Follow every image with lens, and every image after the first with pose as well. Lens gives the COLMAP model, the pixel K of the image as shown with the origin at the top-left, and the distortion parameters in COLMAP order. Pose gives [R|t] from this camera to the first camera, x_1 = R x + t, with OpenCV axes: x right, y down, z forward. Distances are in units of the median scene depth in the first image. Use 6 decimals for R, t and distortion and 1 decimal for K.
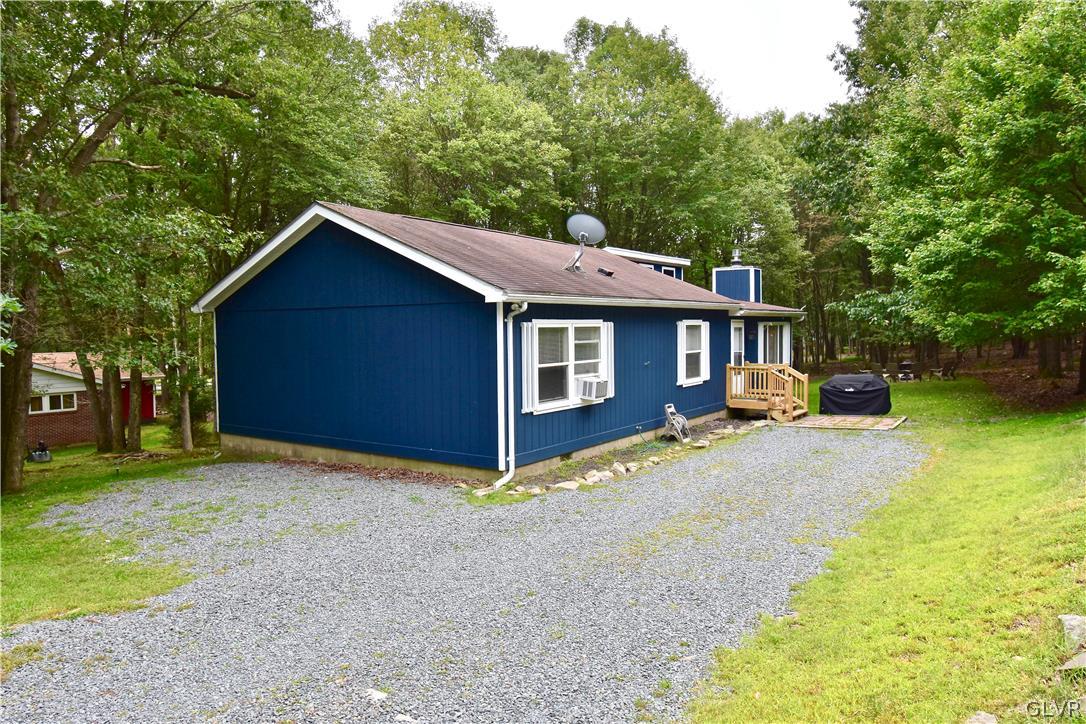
lens RADIAL K [[680.4, 0, 541.6], [0, 680.4, 362.0], [0, 0, 1]] dist [0.009031, 0.000809]
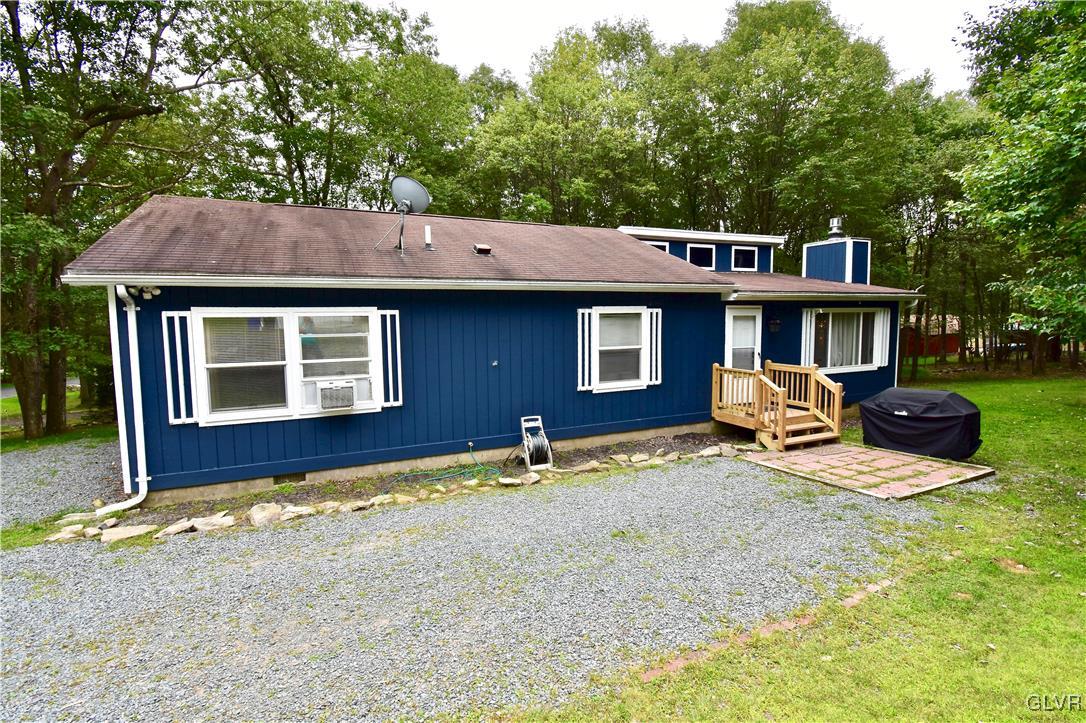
lens RADIAL K [[488.7, 0, 544.1], [0, 488.7, 357.4], [0, 0, 1]] dist [-0.005025, -0.000456]
pose [[0.868103, 0.043449, -0.494479, 0.411500], [-0.023560, 0.998646, 0.046388, -0.026871], [0.495825, -0.028620, 0.867951, 0.464368]]
